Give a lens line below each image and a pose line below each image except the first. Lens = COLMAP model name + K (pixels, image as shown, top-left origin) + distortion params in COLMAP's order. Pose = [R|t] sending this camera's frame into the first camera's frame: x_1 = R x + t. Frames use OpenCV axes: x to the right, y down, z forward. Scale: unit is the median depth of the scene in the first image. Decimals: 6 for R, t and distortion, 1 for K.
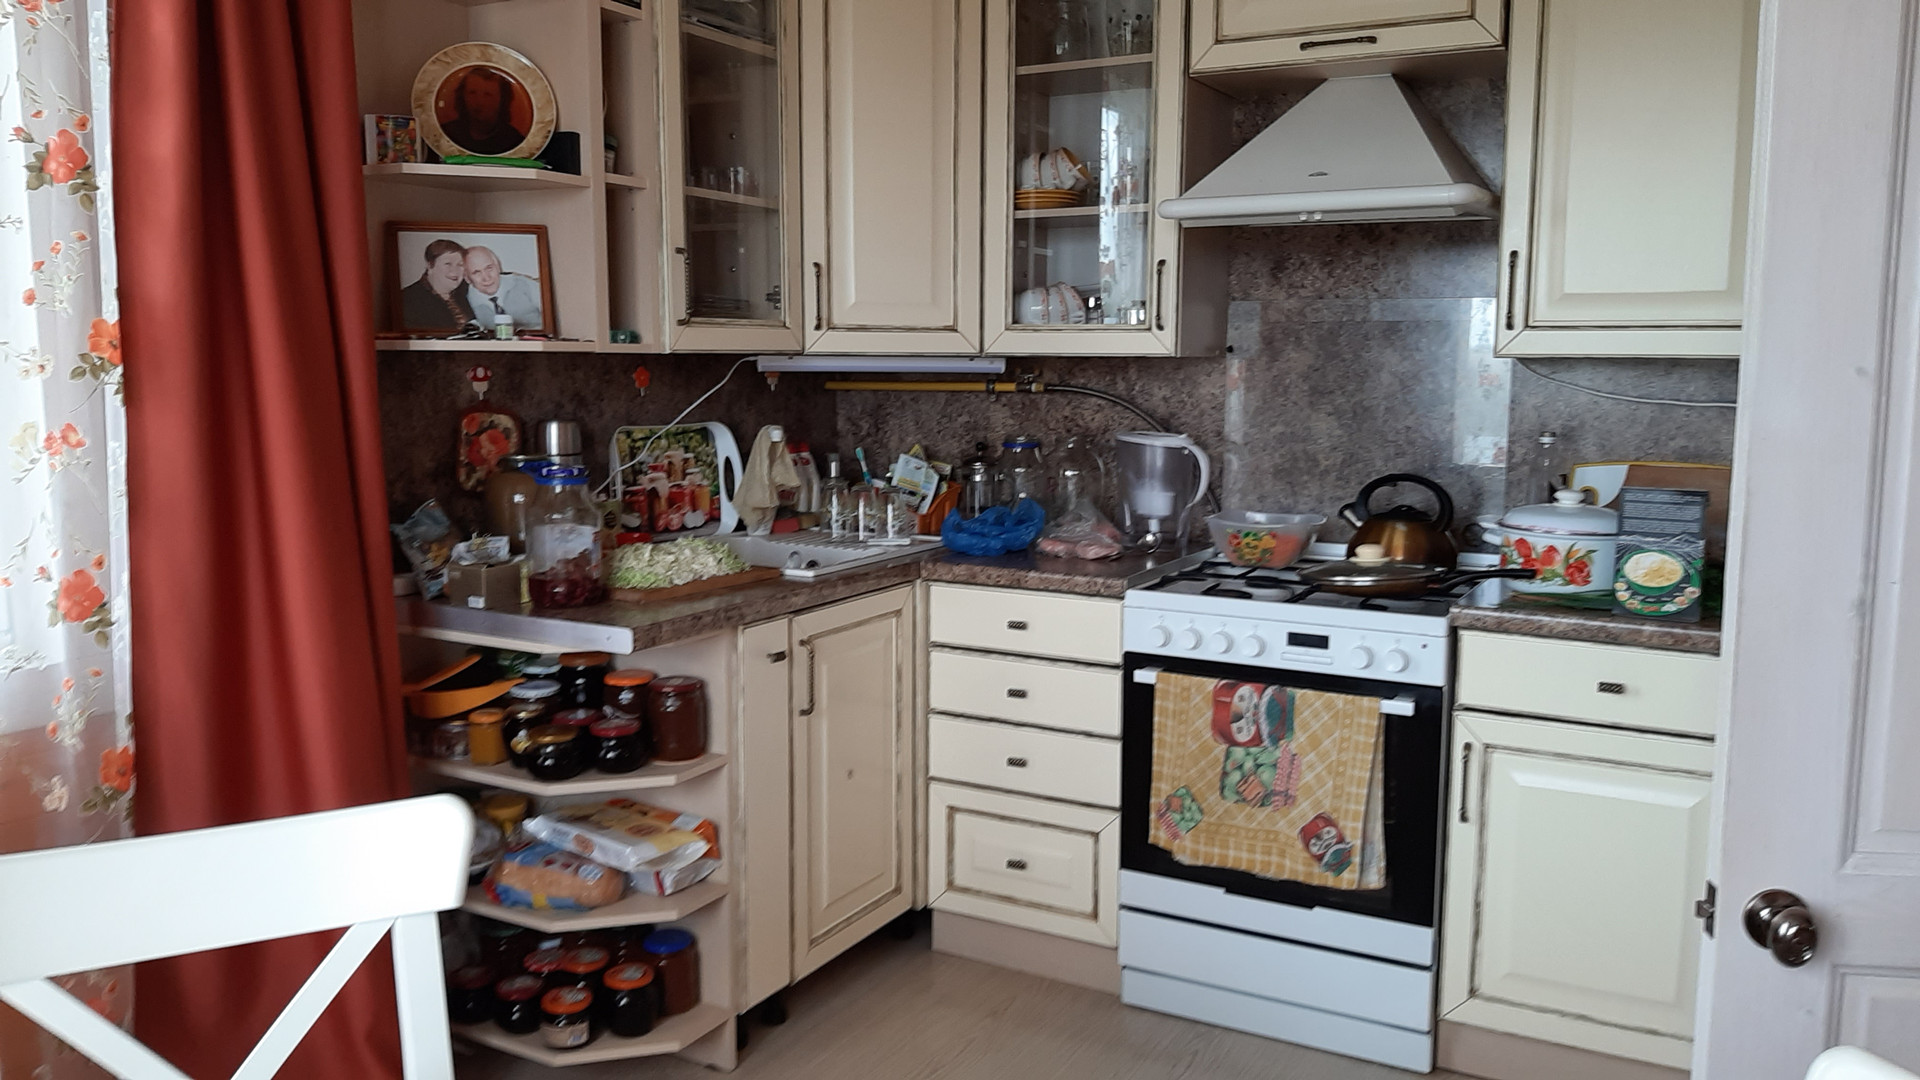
lens RADIAL K [[1515.6, 0, 960.0], [0, 1515.6, 540.0], [0, 0, 1]] dist [0.068085, -0.107367]
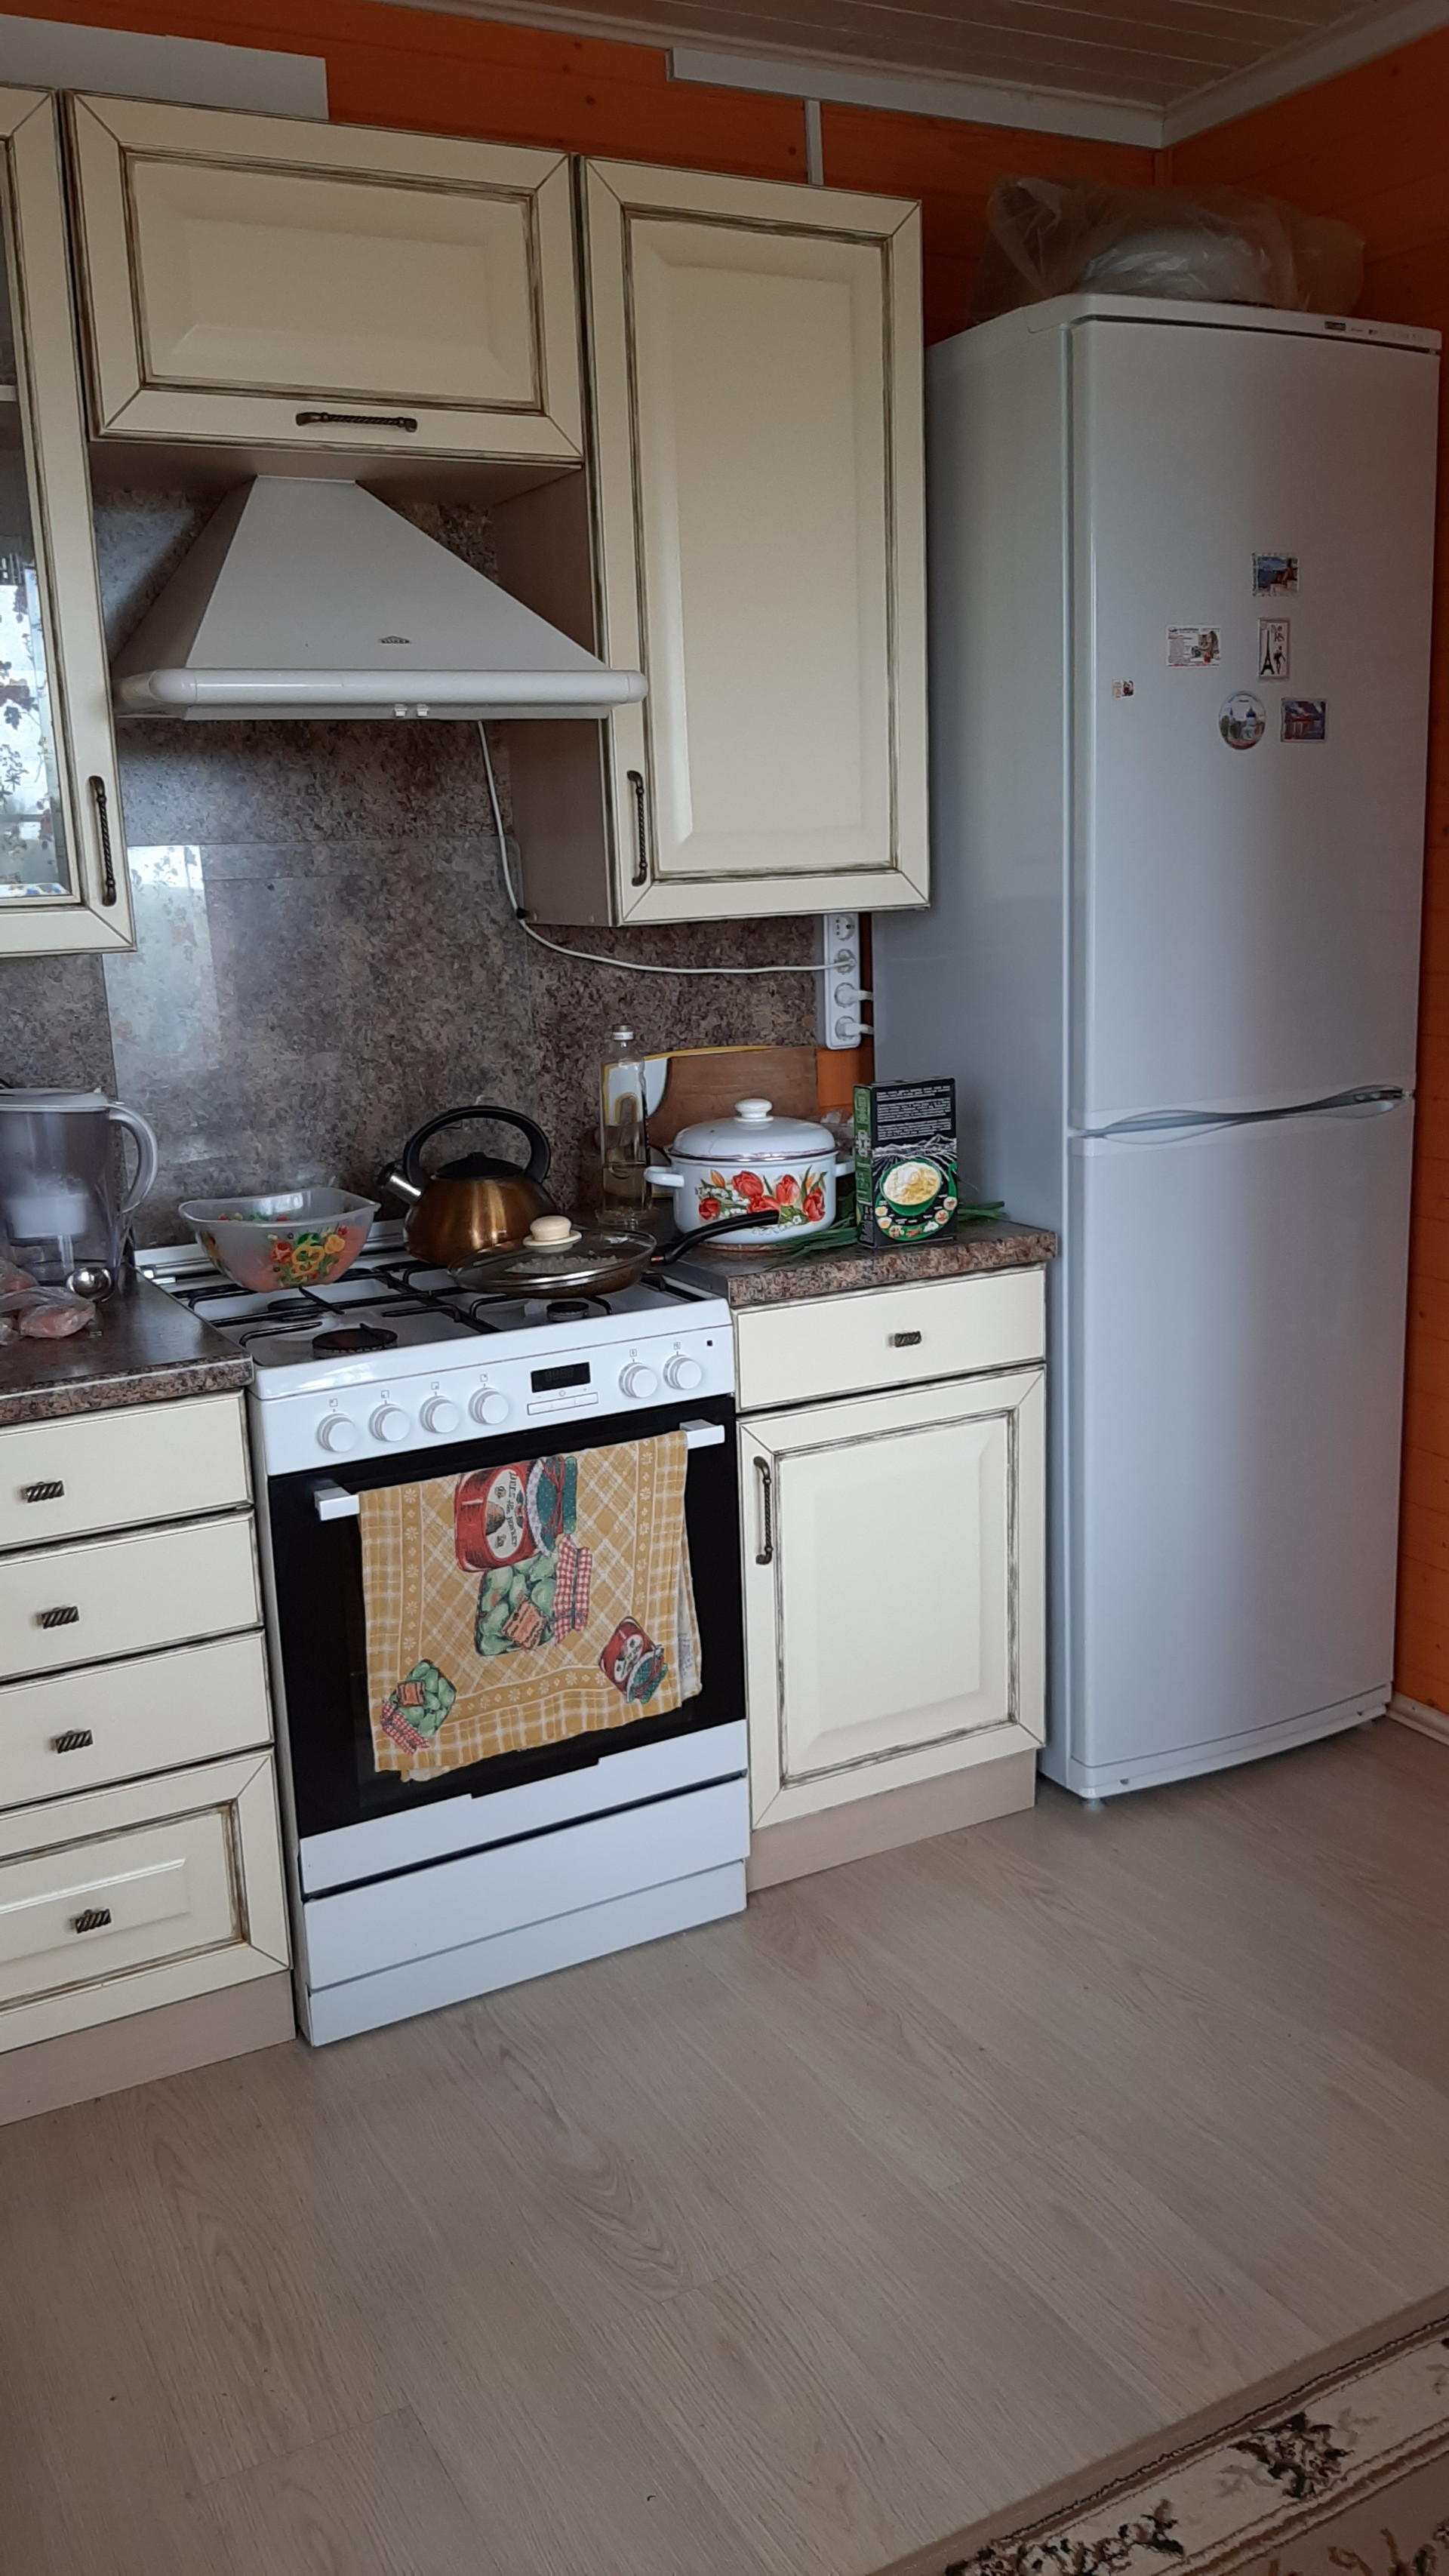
lens RADIAL K [[1983.0, 0, 724.5], [0, 1983.0, 1288.0], [0, 0, 1]] dist [0.198966, -0.525062]
pose [[0.544653, -0.207977, 0.812465, -0.418389], [0.143804, 0.977575, 0.153840, -0.092683], [-0.826241, 0.033046, 0.562347, 0.452418]]
